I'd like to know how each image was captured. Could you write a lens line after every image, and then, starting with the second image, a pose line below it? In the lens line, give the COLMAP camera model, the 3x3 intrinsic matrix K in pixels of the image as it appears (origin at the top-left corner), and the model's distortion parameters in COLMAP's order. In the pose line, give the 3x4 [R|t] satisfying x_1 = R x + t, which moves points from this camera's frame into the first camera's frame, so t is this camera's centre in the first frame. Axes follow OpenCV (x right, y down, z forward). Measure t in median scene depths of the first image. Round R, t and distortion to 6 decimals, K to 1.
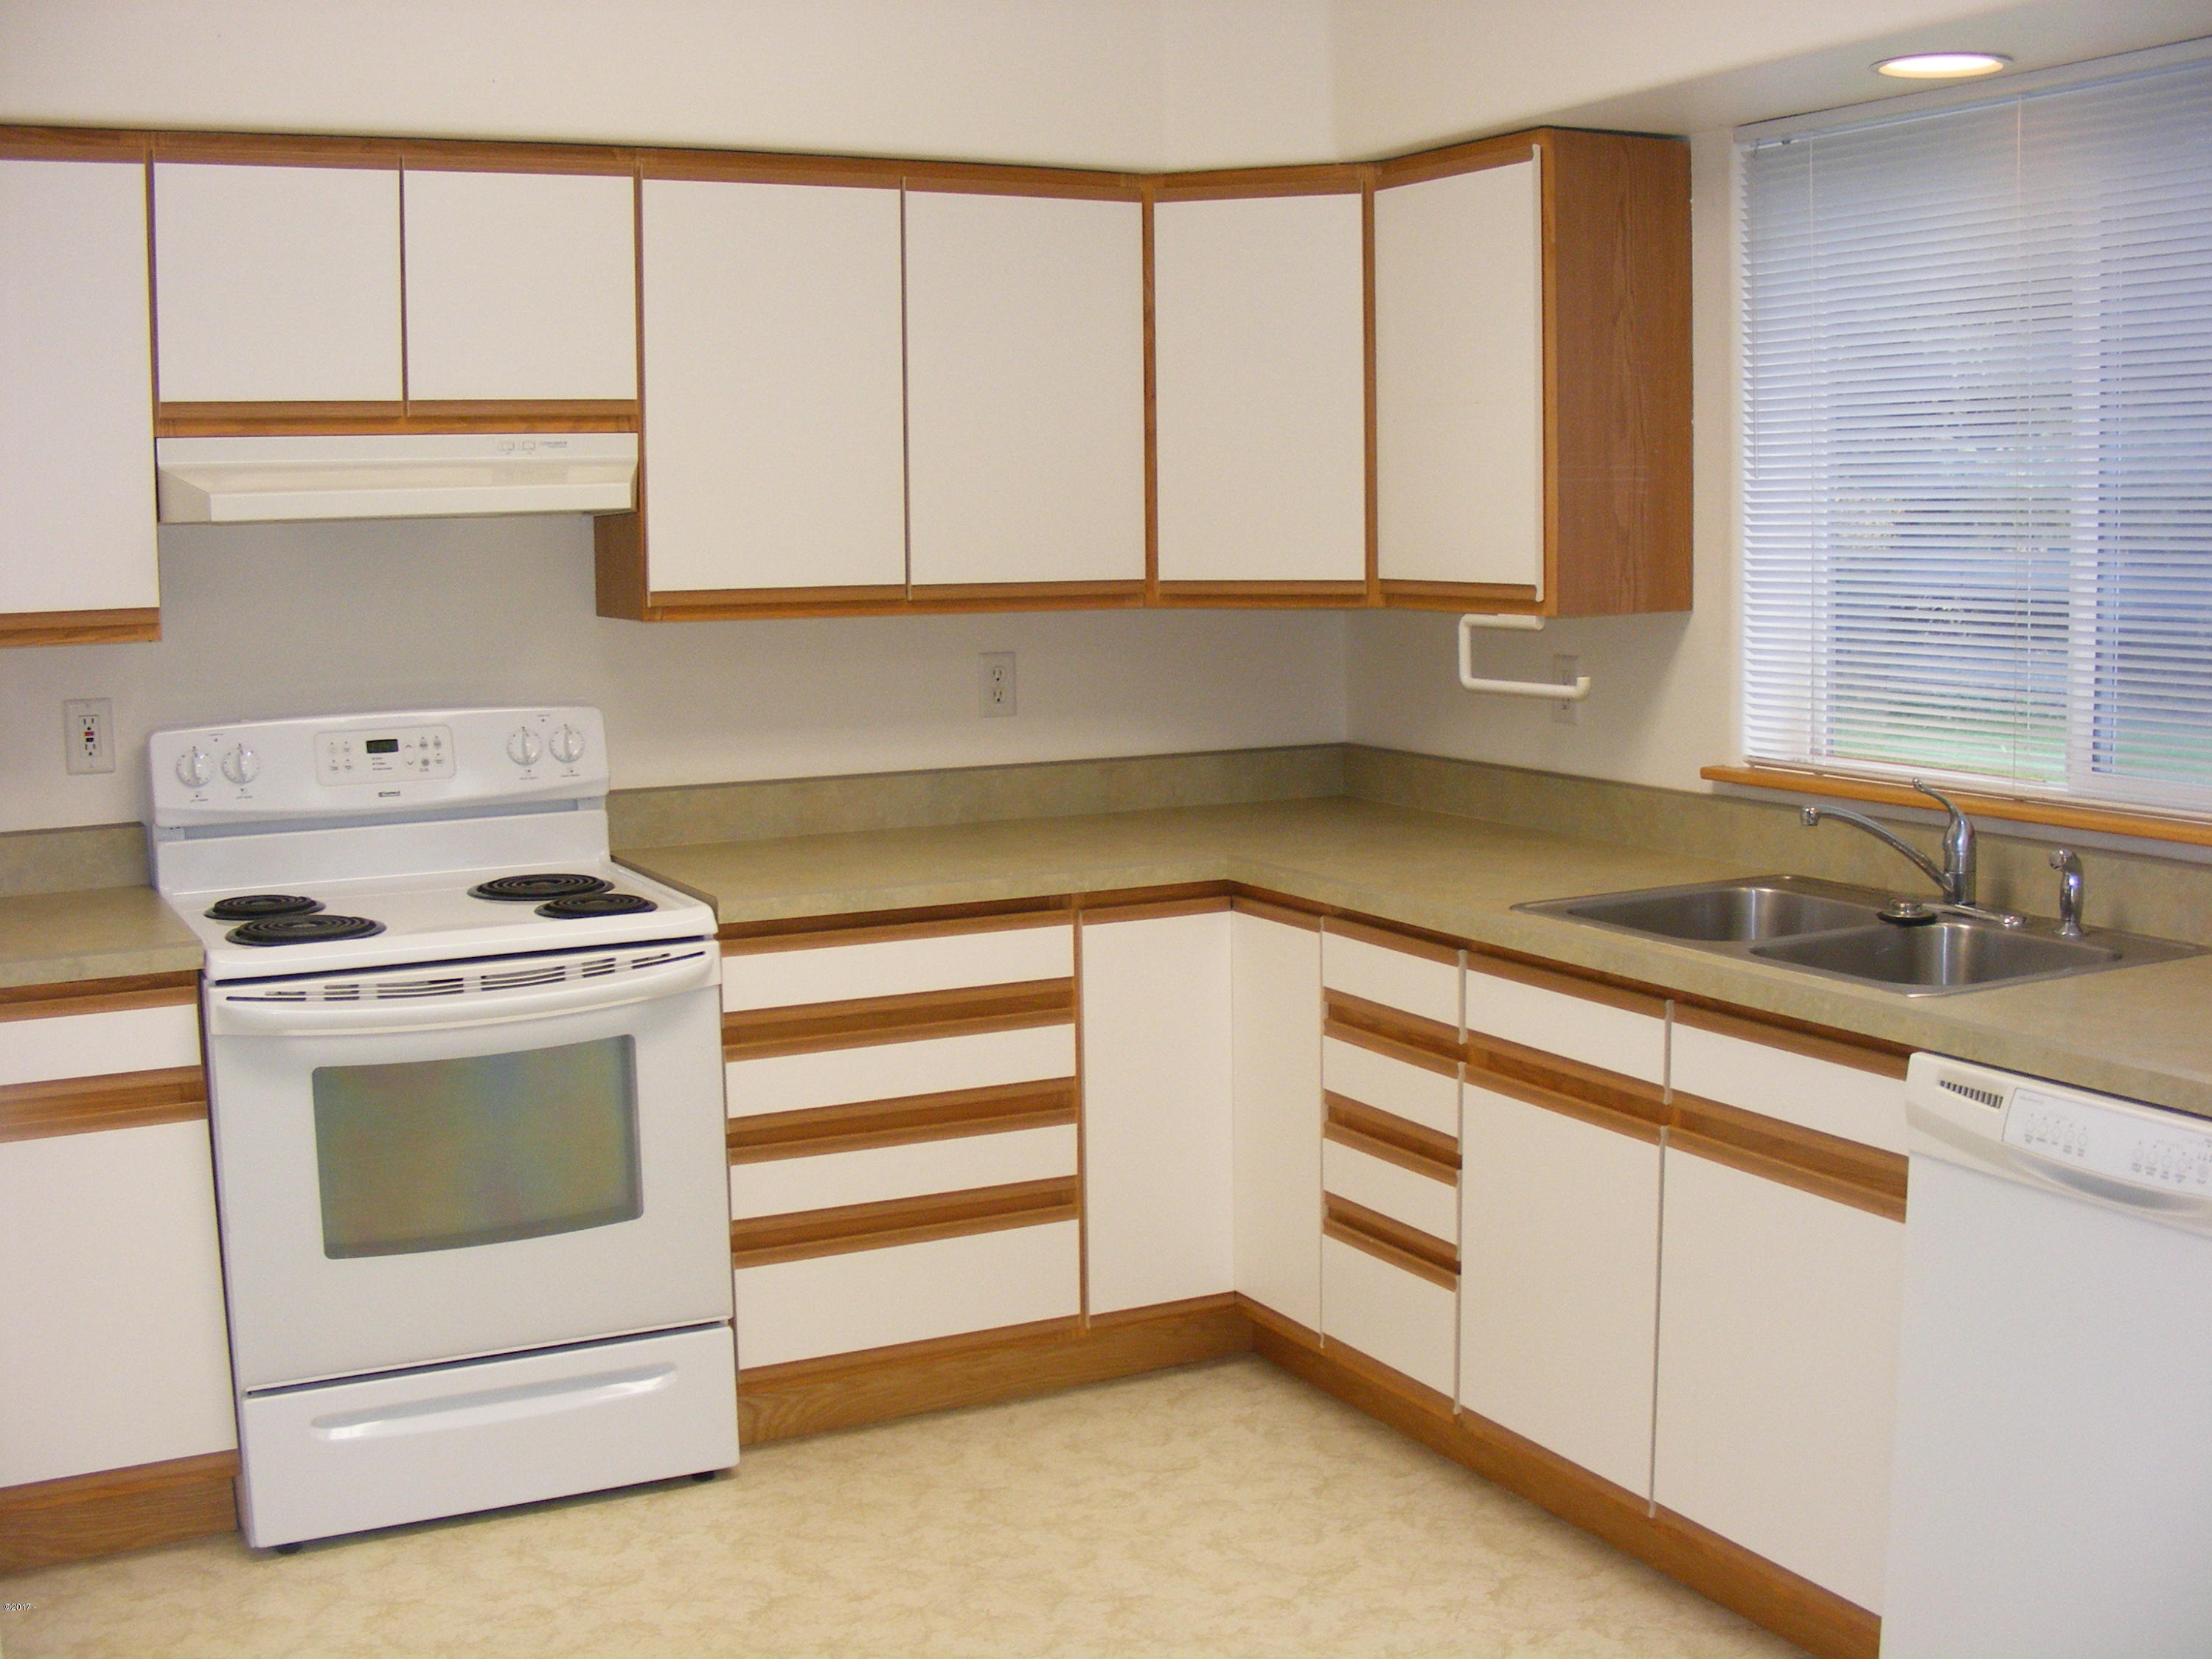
lens RADIAL K [[2809.5, 0, 1106.2], [0, 2809.5, 817.8], [0, 0, 1]] dist [-0.021420, 0.000000]
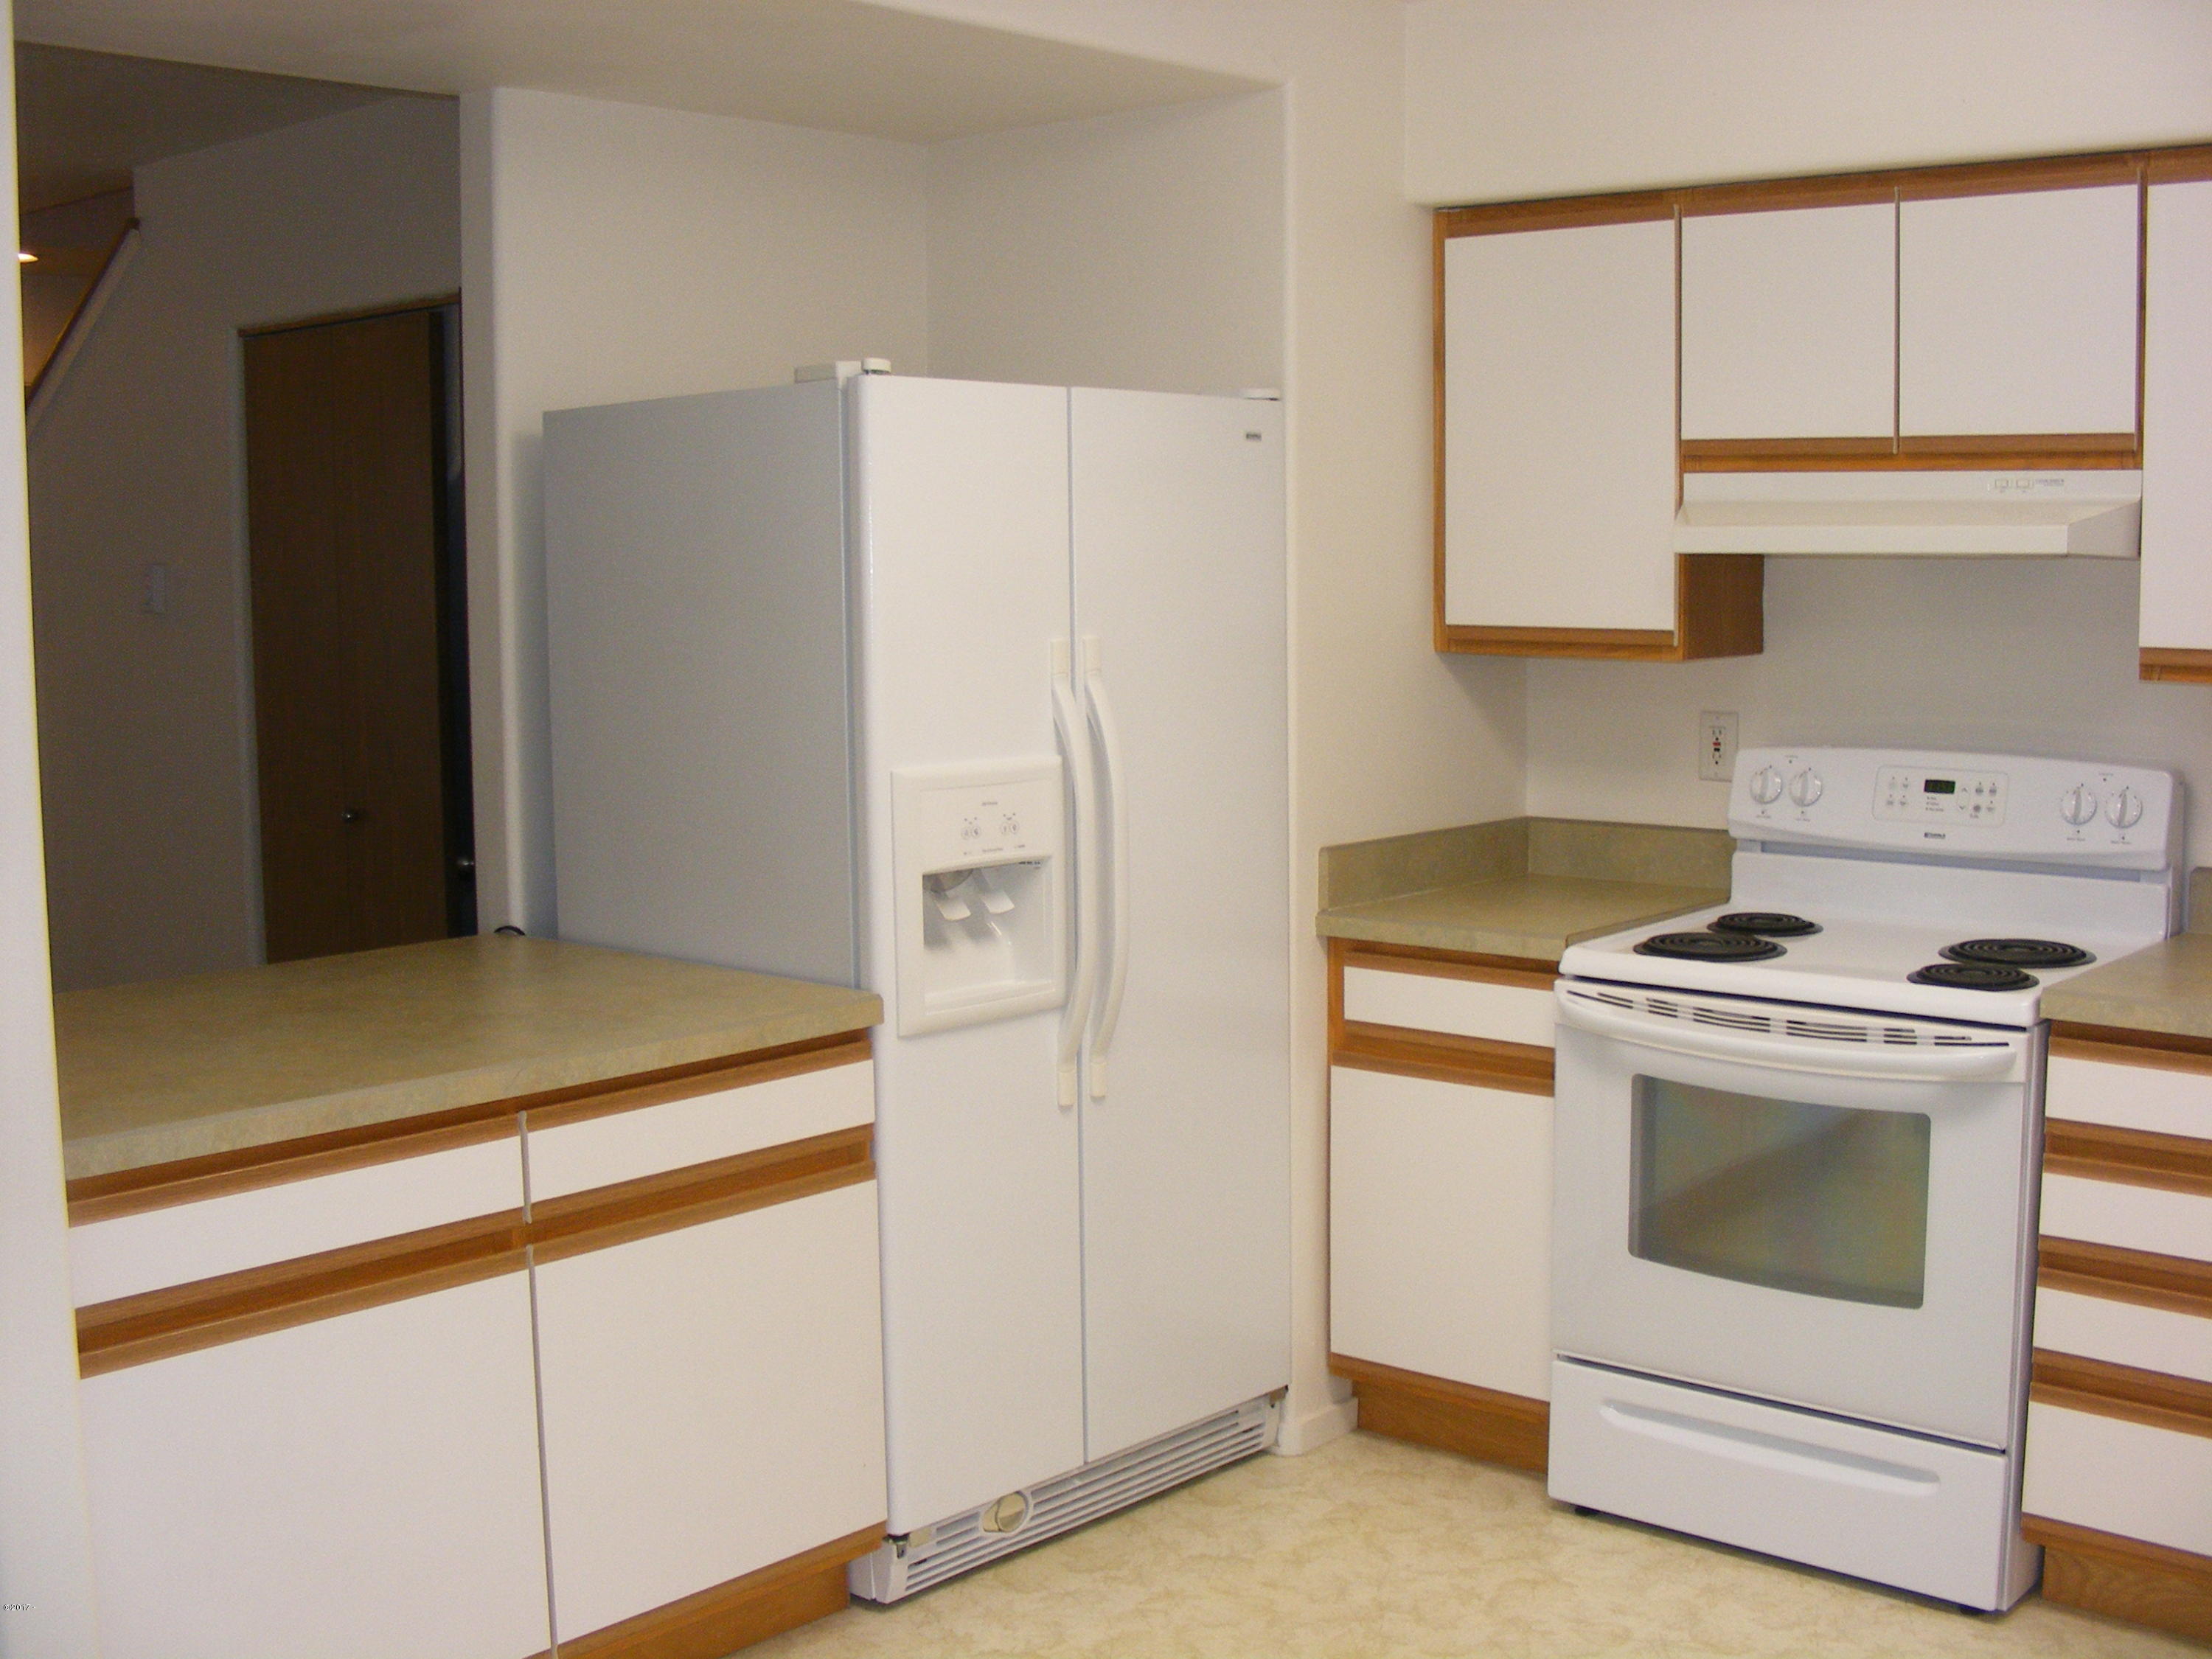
lens RADIAL K [[2809.5, 0, 1107.4], [0, 2809.5, 842.6], [0, 0, 1]] dist [-0.021420, 0.000000]
pose [[0.405502, 0.125167, -0.905484, 0.539659], [-0.114761, 0.989714, 0.085417, -0.059318], [0.906862, 0.069277, 0.415695, 0.345769]]
